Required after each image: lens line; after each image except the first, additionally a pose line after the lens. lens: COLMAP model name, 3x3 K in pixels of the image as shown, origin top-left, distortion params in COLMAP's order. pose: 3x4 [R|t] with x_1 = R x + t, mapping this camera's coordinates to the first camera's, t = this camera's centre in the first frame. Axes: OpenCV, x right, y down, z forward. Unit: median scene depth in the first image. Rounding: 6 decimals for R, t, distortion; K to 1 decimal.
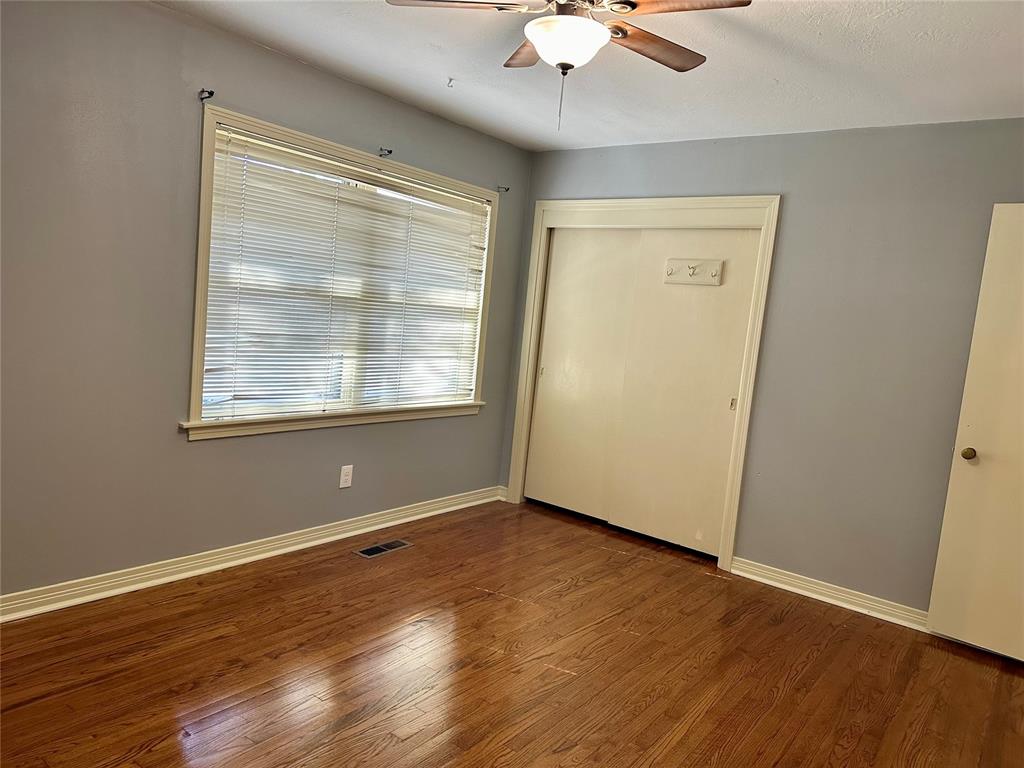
lens RADIAL K [[713.7, 0, 511.4], [0, 713.7, 396.5], [0, 0, 1]] dist [0.000850, -0.000572]
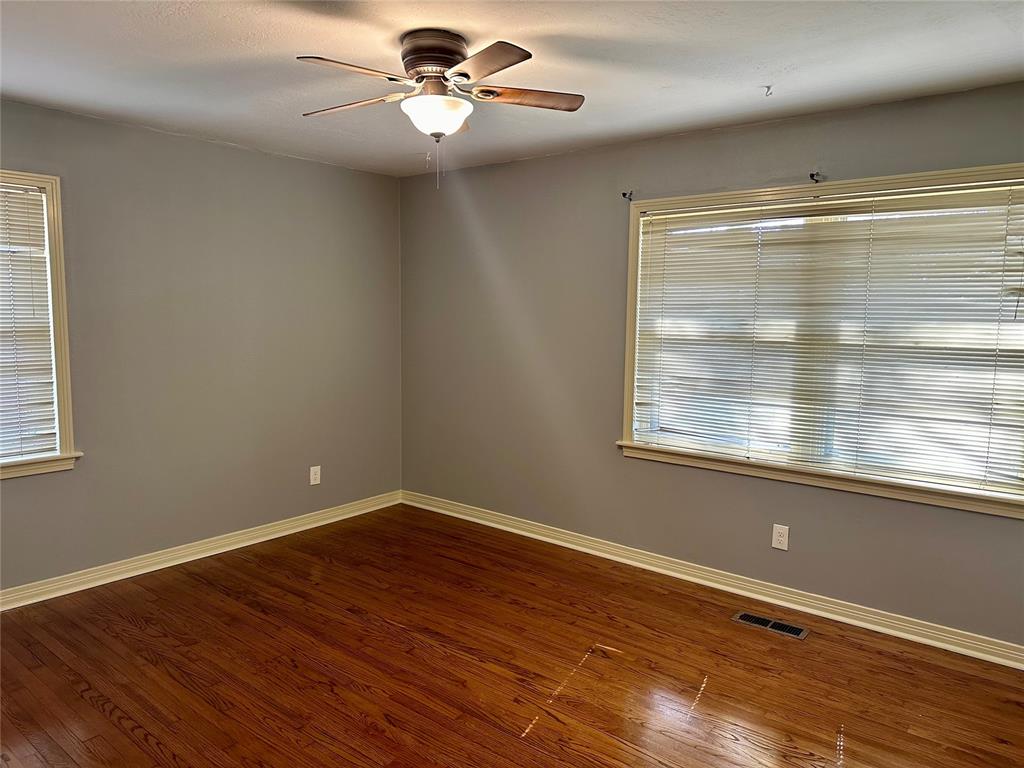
lens RADIAL K [[719.5, 0, 512.0], [0, 719.5, 384.0], [0, 0, 1]] dist [0.082092, -0.098386]
pose [[-0.046416, 0.007278, -0.998896, 0.758326], [-0.133182, 0.991001, 0.013409, -0.051186], [0.990004, 0.133657, -0.045029, 0.719129]]
